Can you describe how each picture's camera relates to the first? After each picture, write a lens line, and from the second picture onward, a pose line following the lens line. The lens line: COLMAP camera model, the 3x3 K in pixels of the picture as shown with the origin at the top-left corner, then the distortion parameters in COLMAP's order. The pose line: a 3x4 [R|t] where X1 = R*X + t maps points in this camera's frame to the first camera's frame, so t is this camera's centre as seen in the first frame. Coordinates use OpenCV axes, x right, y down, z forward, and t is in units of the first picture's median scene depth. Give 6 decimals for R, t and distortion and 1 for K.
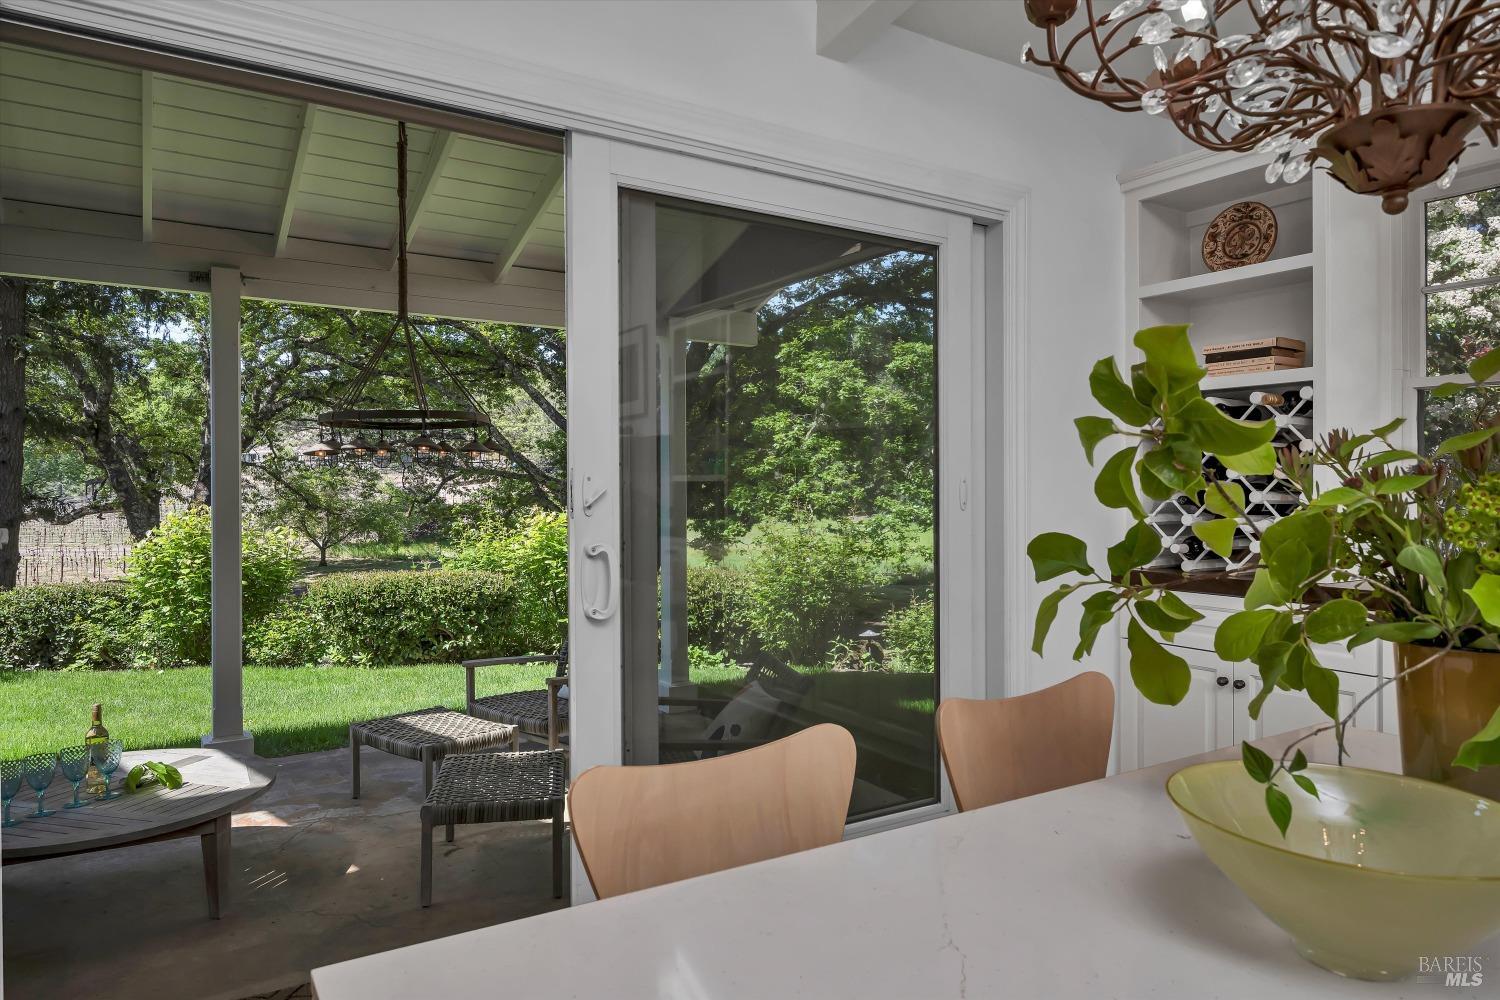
lens RADIAL K [[950.7, 0, 750.9], [0, 950.7, 492.1], [0, 0, 1]] dist [0.000883, -0.001454]
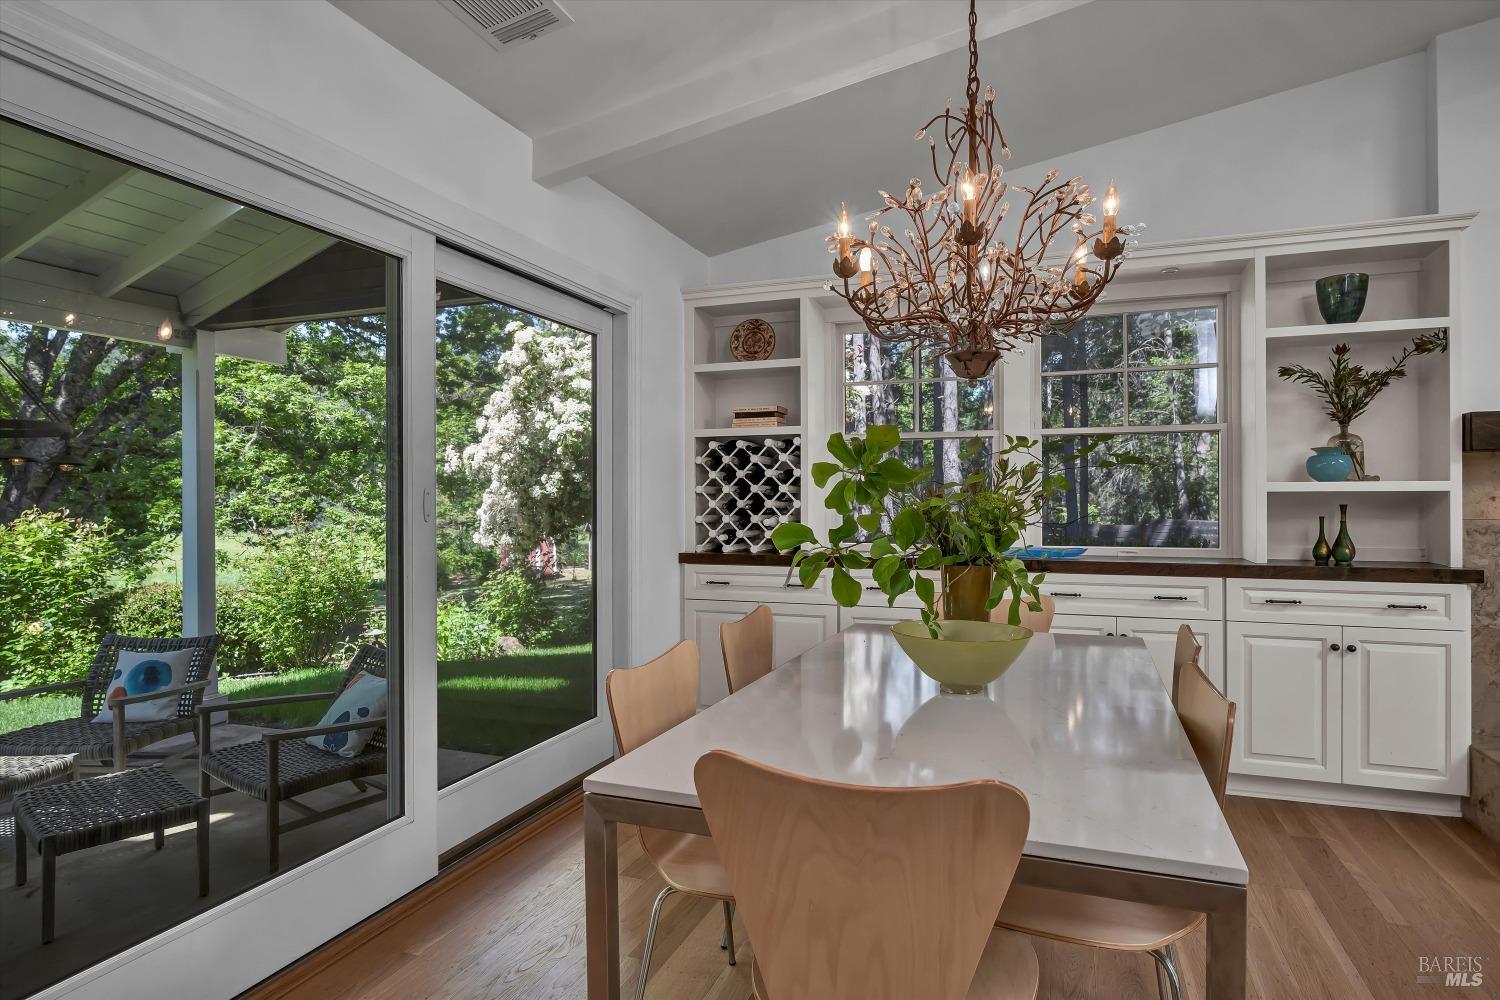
lens RADIAL K [[850.4, 0, 750.0], [0, 850.4, 500.0], [0, 0, 1]] dist [0.001118, 0.000650]
pose [[0.797404, -0.007243, 0.603403, -0.126027], [0.008959, 0.999960, 0.000163, -0.000507], [-0.603380, 0.005276, 0.797437, -0.046689]]
